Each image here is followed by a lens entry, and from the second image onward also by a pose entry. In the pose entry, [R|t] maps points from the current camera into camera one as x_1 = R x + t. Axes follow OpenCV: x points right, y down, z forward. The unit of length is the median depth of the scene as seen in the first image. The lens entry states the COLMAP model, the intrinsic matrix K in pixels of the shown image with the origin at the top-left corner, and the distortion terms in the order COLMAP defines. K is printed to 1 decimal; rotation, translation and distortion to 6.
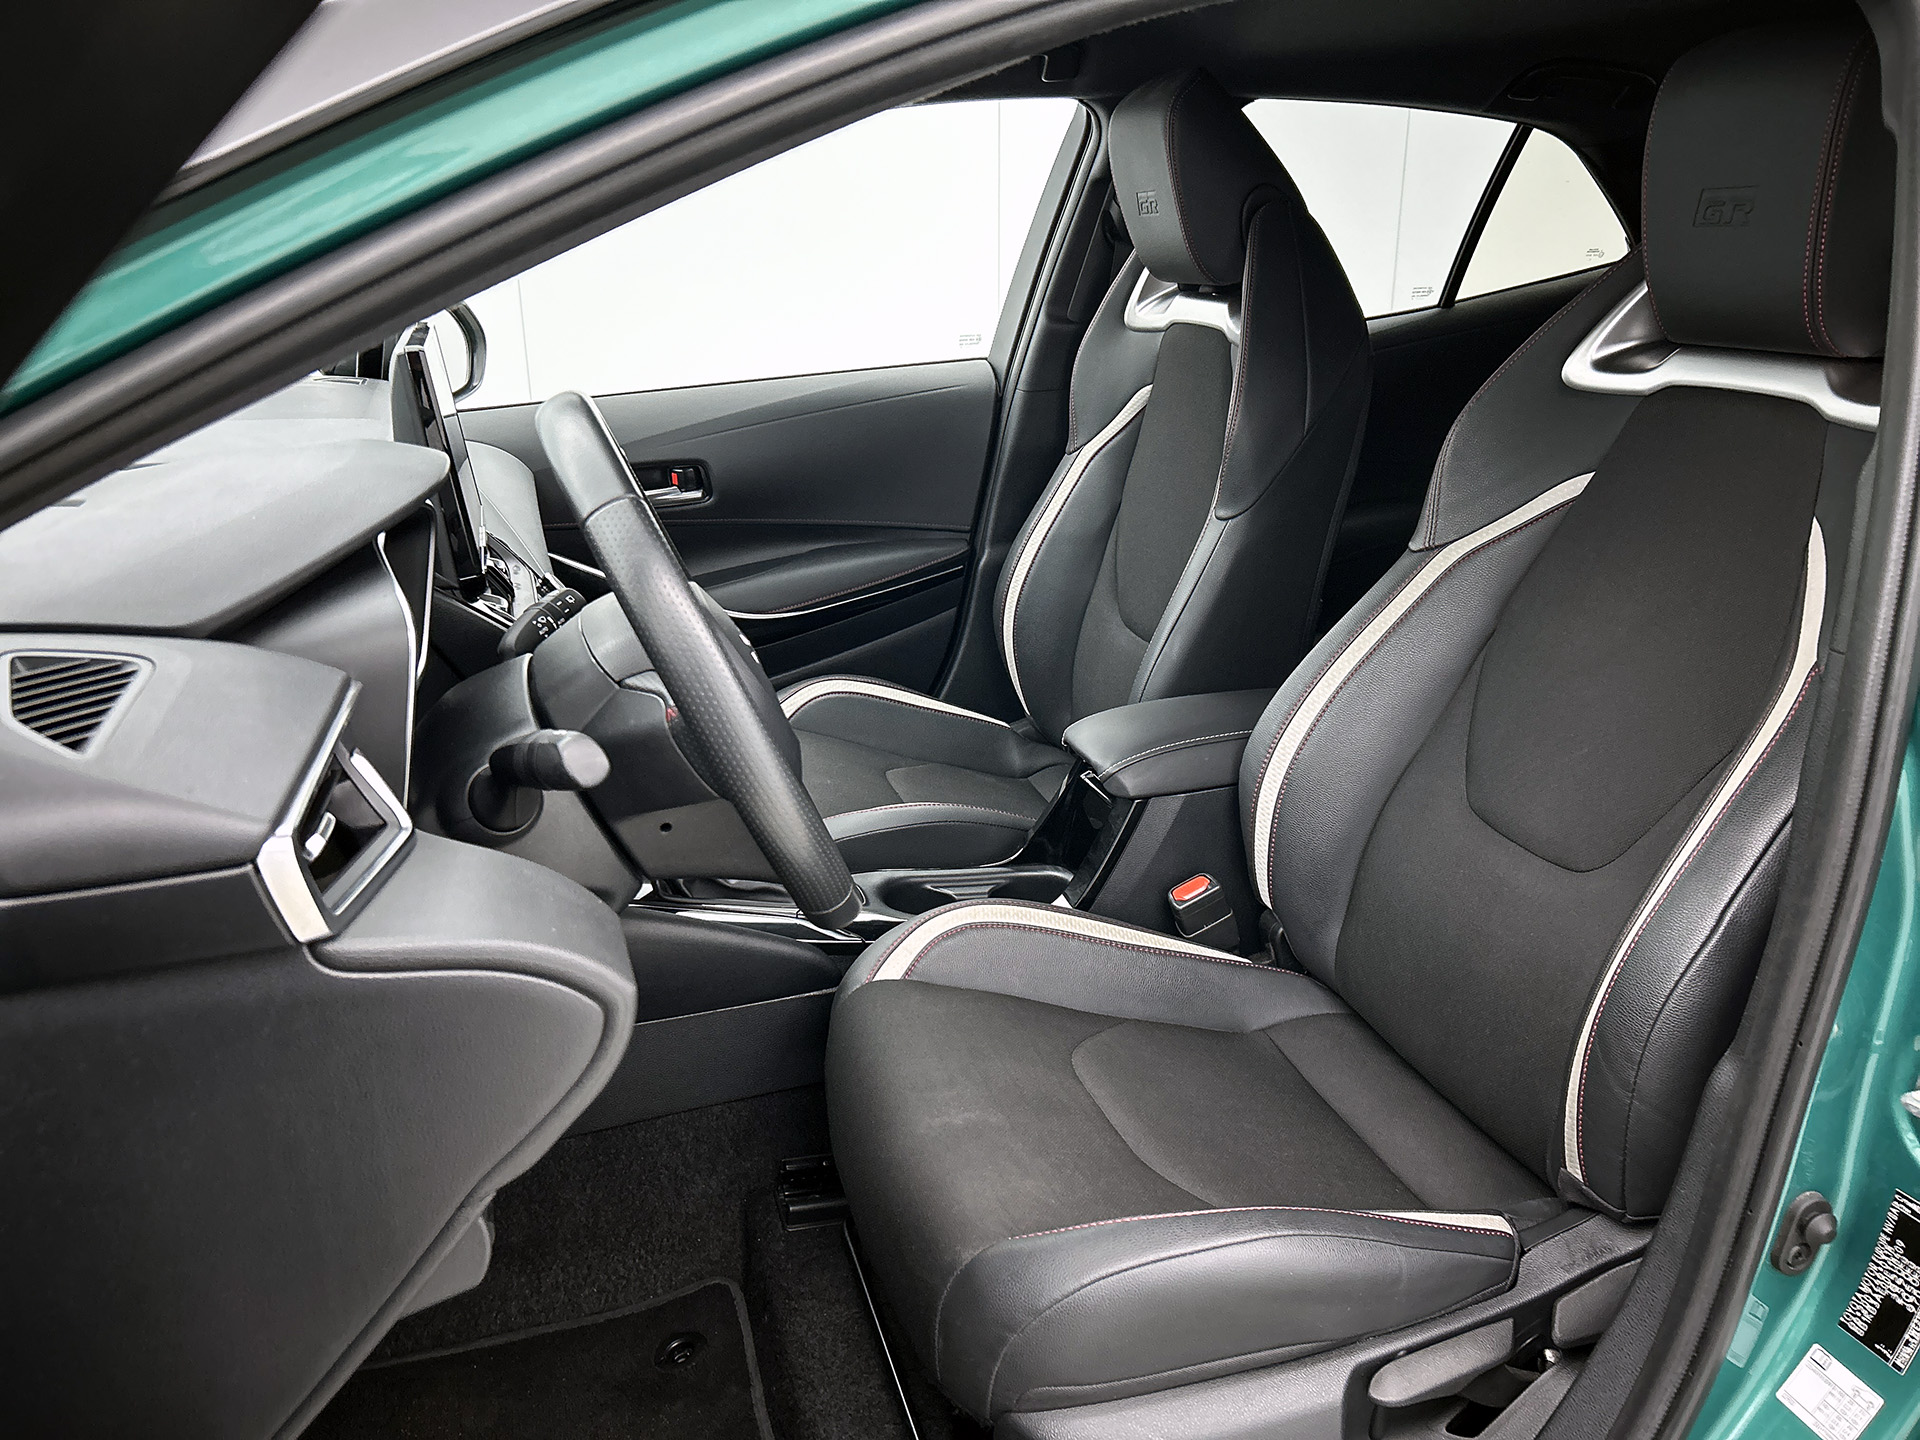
lens RADIAL K [[1448.2, 0, 932.5], [0, 1448.2, 759.8], [0, 0, 1]] dist [0.003948, -0.003191]
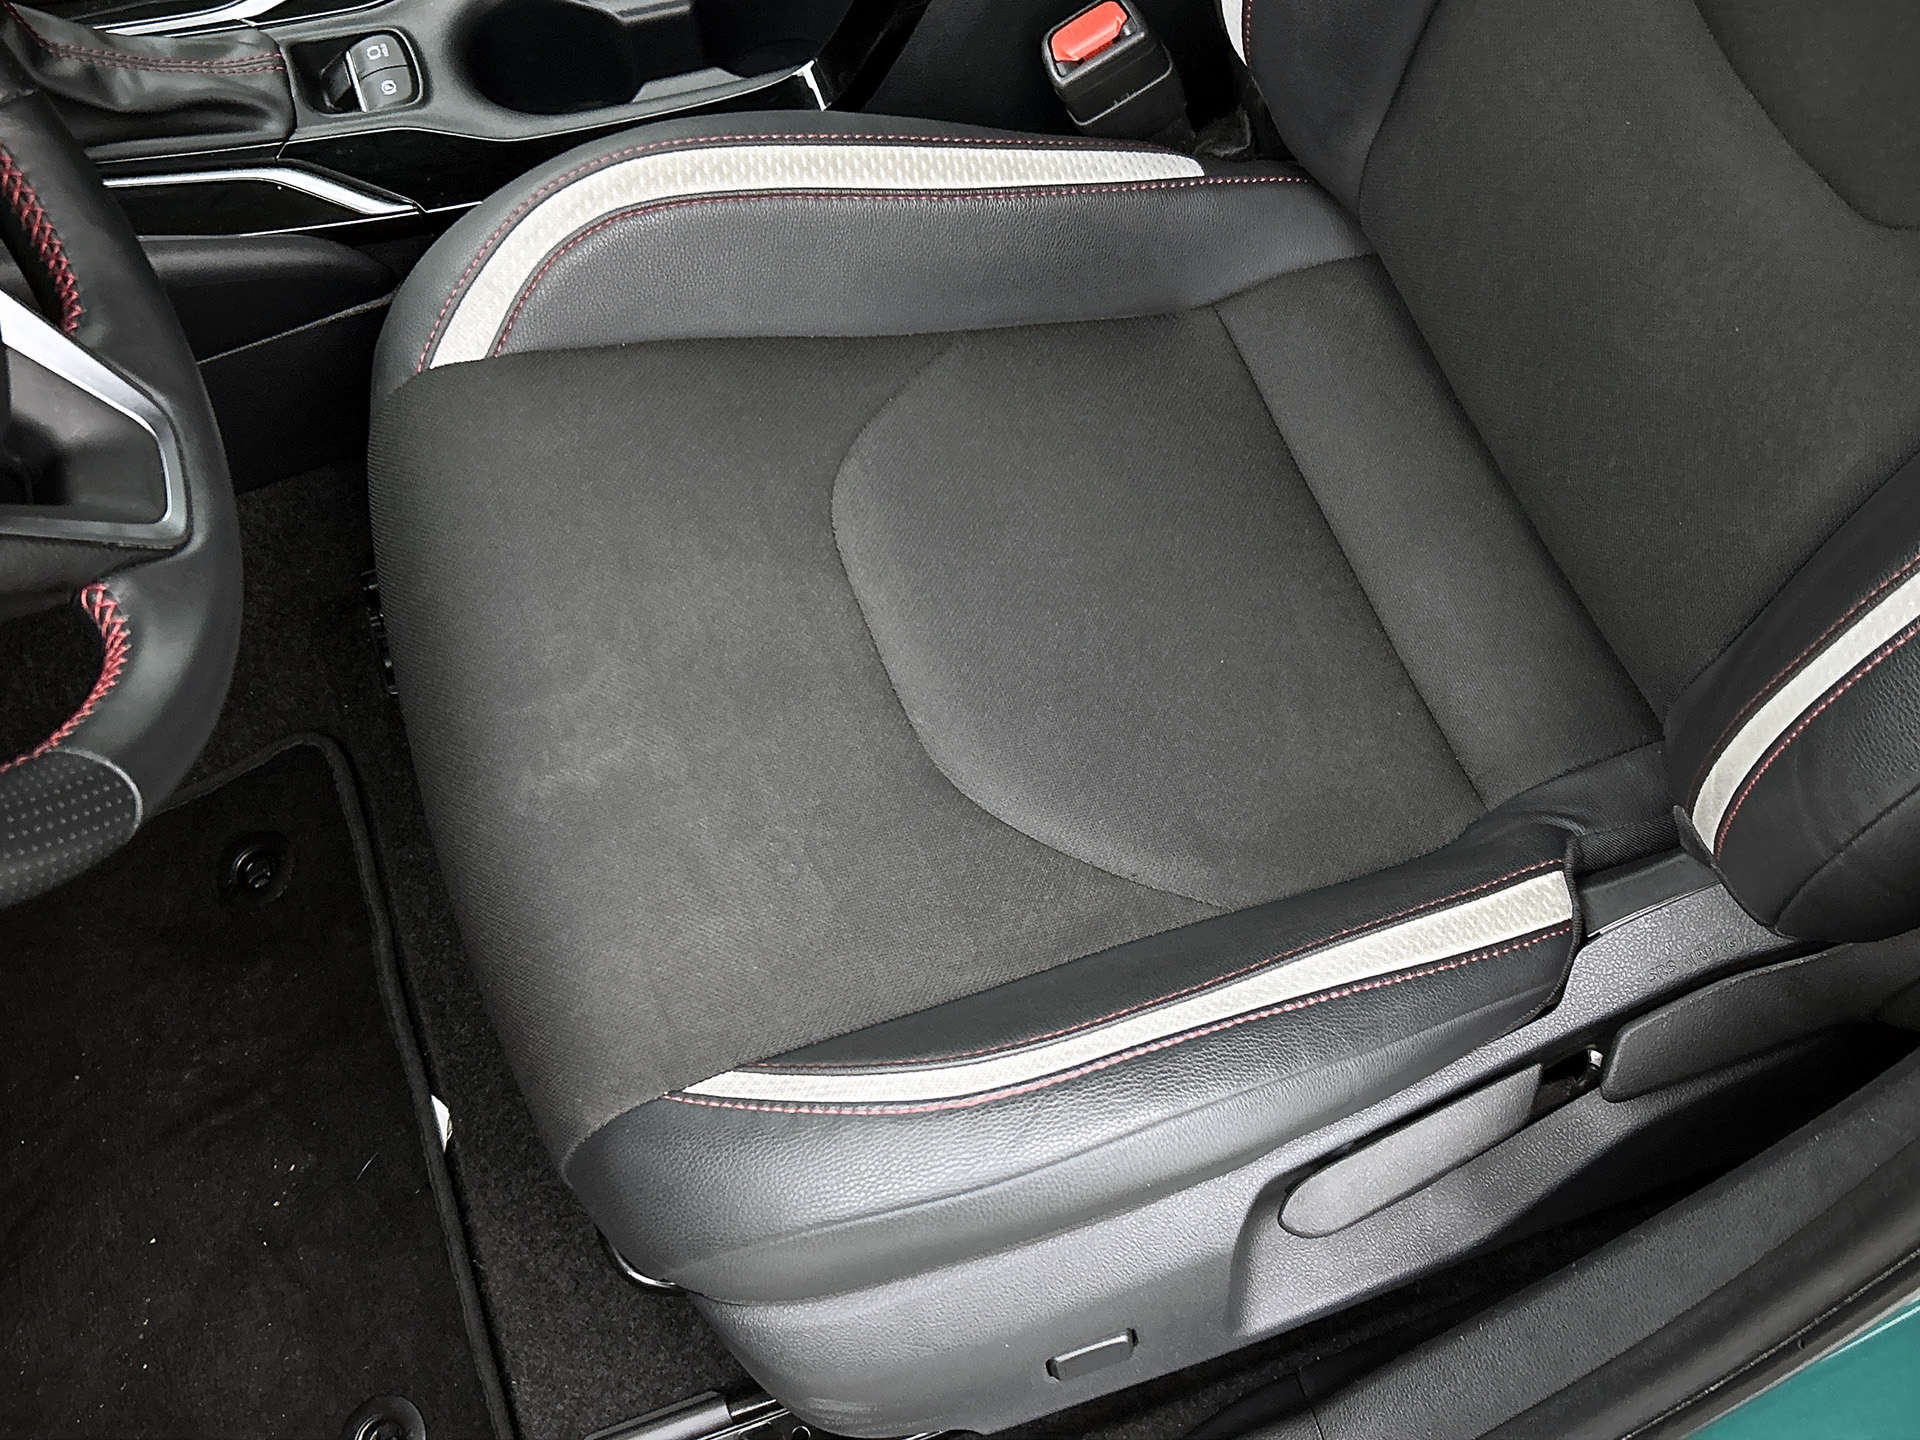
lens RADIAL K [[1964.7, 0, 960.0], [0, 1964.7, 720.0], [0, 0, 1]] dist [0.005078, -0.012081]
pose [[0.997881, -0.061440, 0.021398, 0.119136], [0.029994, 0.726311, 0.686712, -0.220700], [-0.057733, -0.684615, 0.726615, 0.406192]]
